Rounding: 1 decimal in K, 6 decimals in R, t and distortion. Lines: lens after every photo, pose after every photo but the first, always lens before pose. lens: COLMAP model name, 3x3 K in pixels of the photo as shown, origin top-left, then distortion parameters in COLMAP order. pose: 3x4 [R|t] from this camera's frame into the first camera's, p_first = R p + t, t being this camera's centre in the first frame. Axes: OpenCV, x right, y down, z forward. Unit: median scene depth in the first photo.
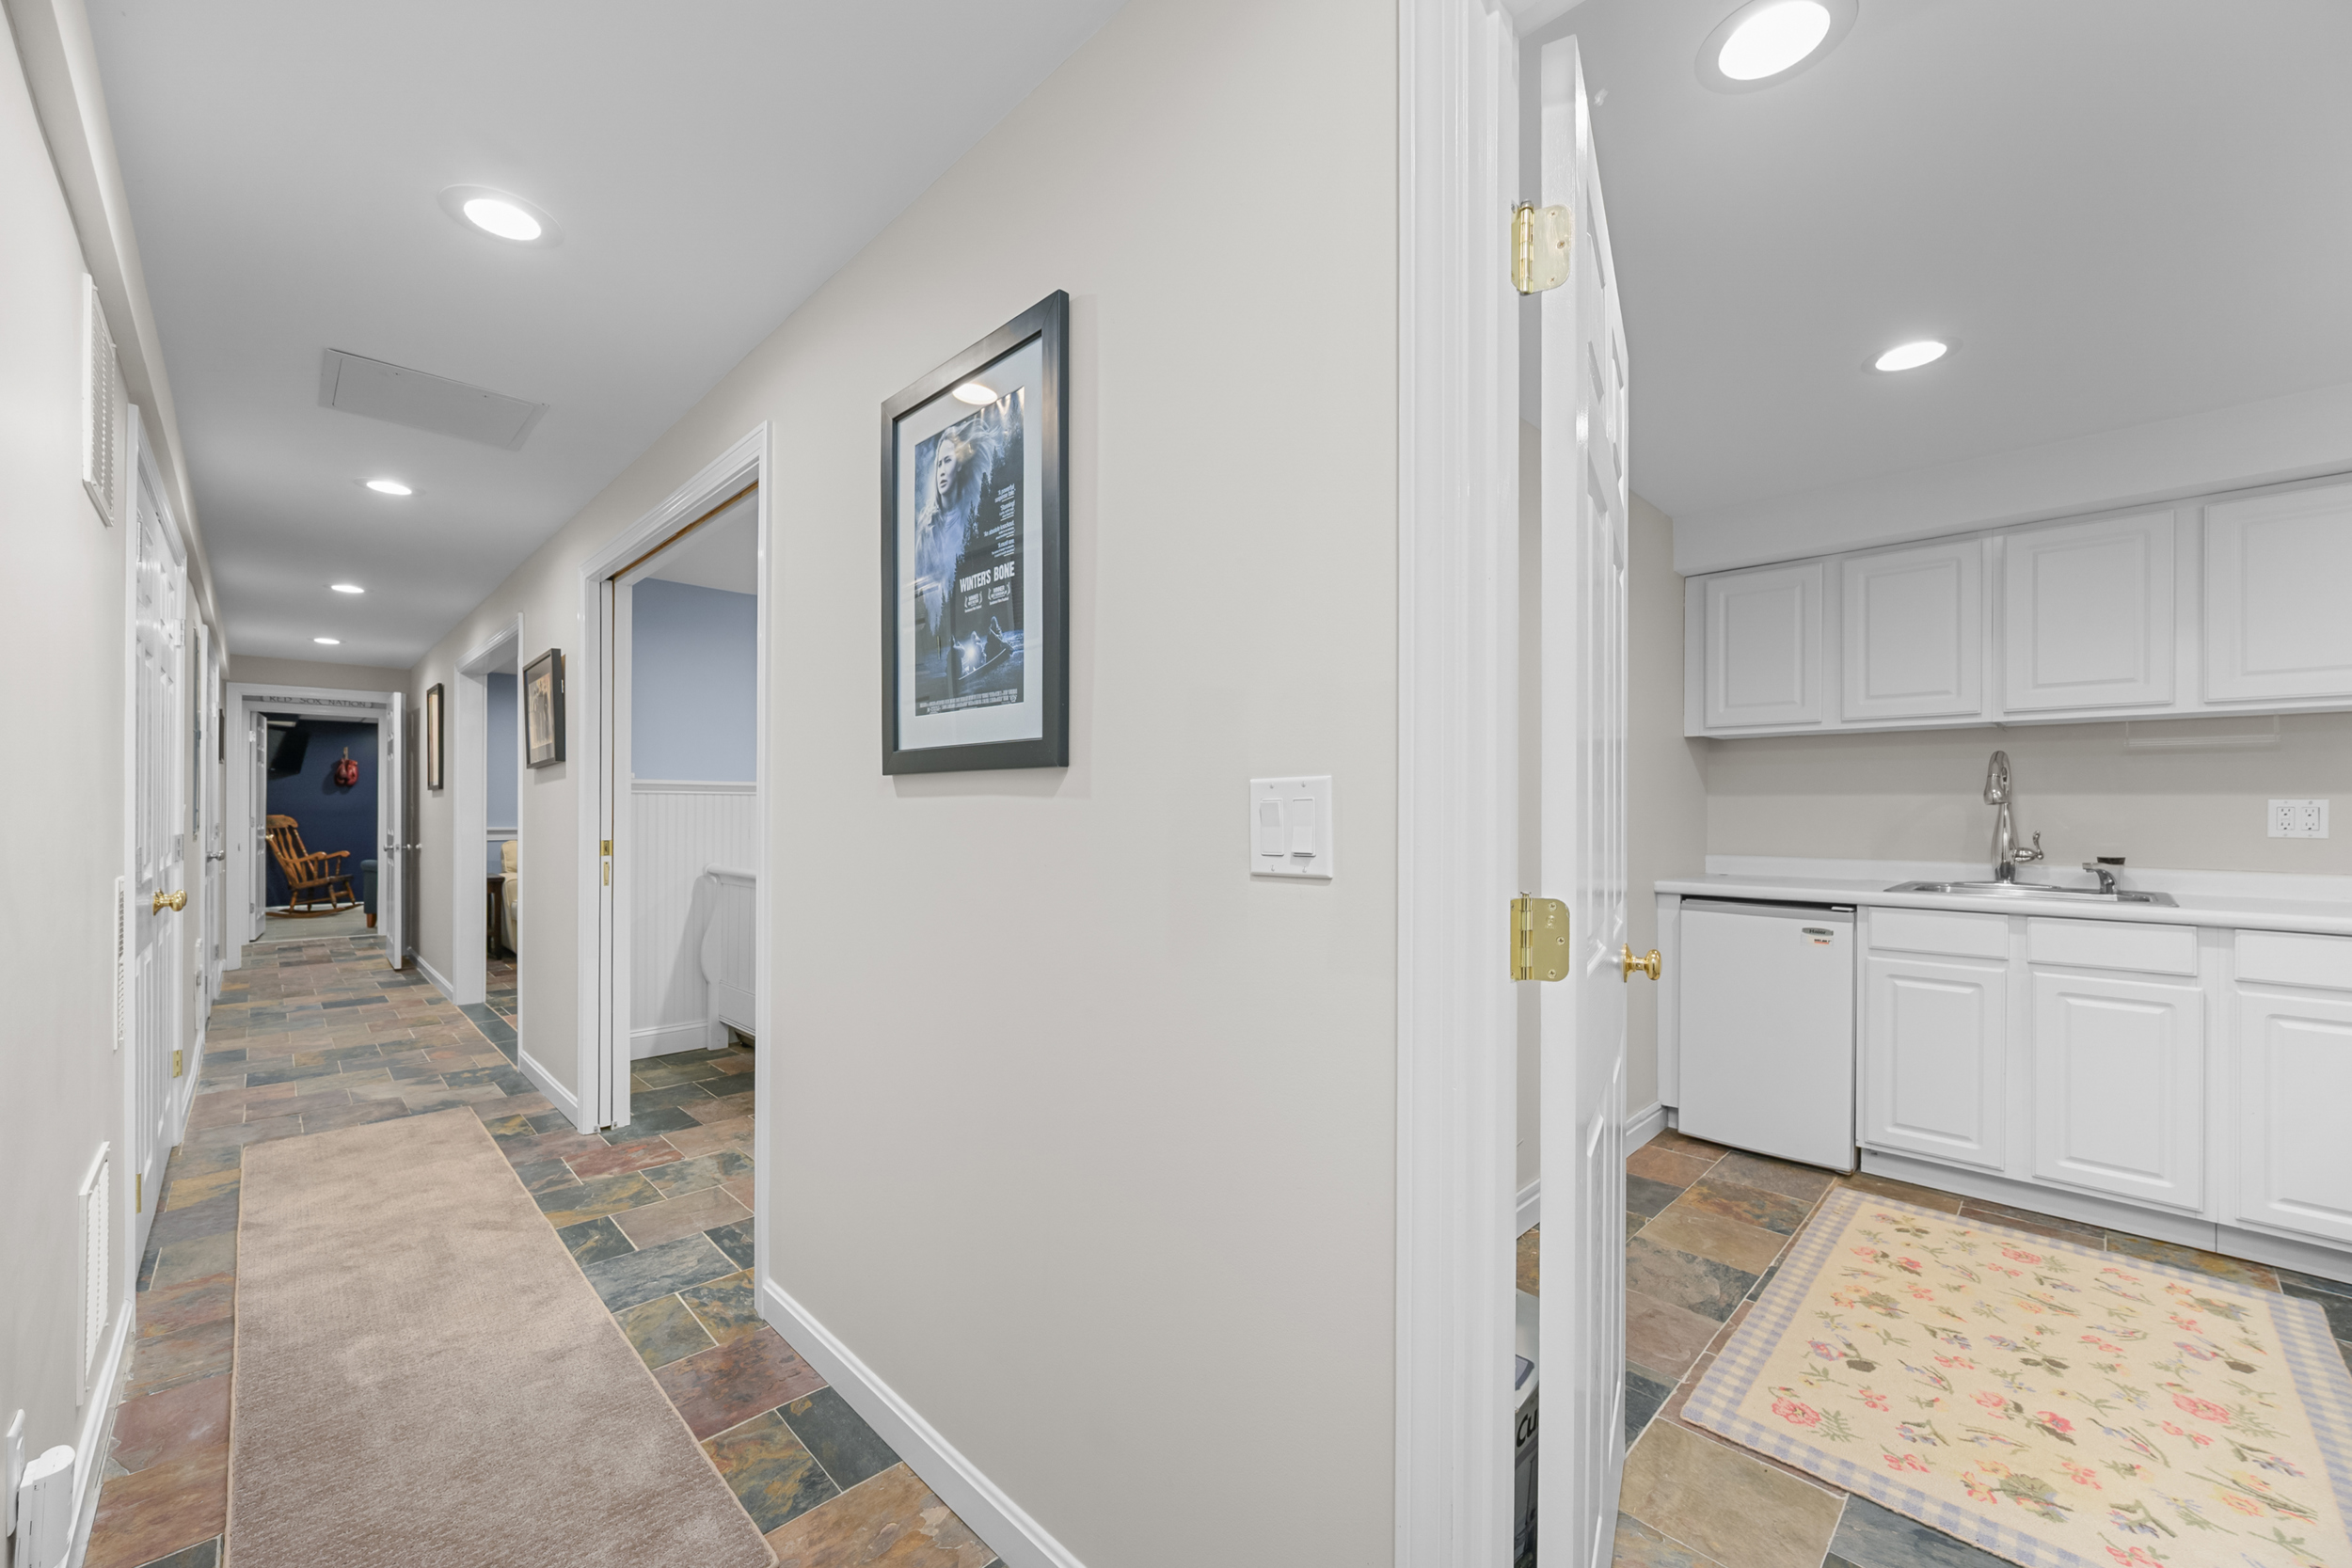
lens RADIAL K [[942.5, 0, 1169.5], [0, 942.5, 812.9], [0, 0, 1]] dist [-0.000761, 0.000110]
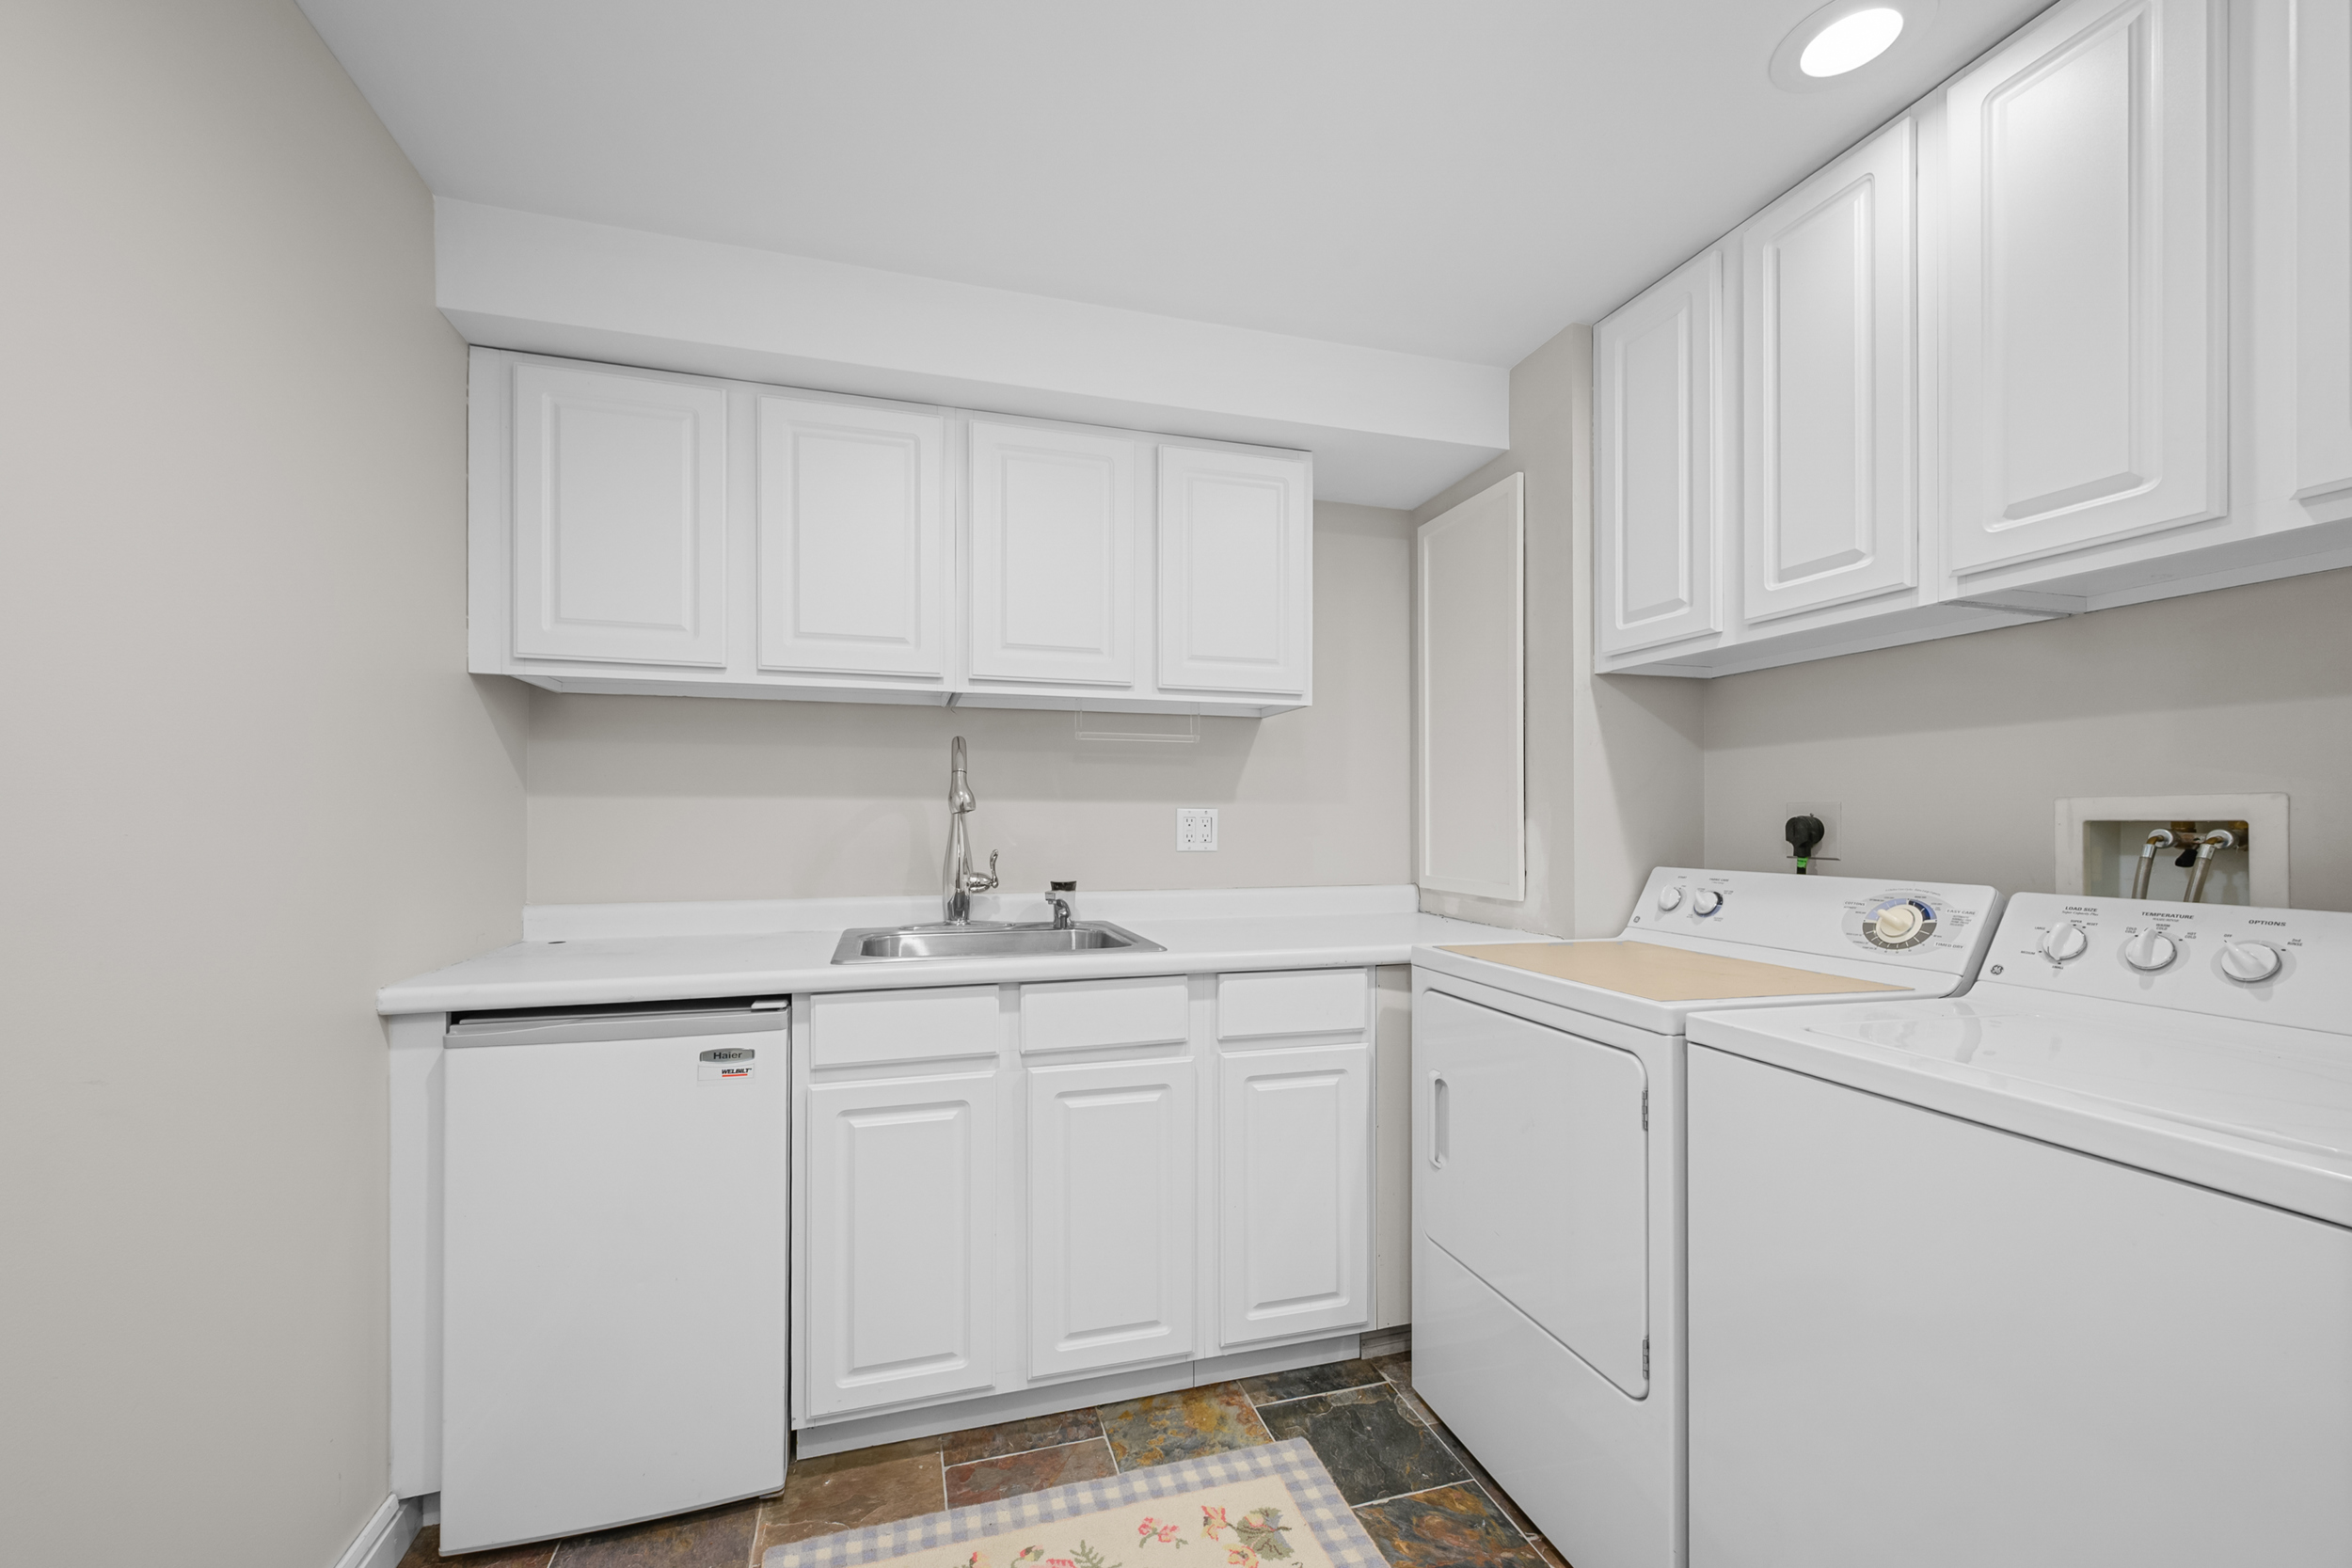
lens RADIAL K [[942.5, 0, 1169.5], [0, 942.5, 812.9], [0, 0, 1]] dist [-0.000761, 0.000110]
pose [[0.469910, 0.001262, 0.882713, 0.350147], [0.002747, 0.999992, -0.002892, -0.006955], [-0.882710, 0.003784, 0.469903, 0.552090]]
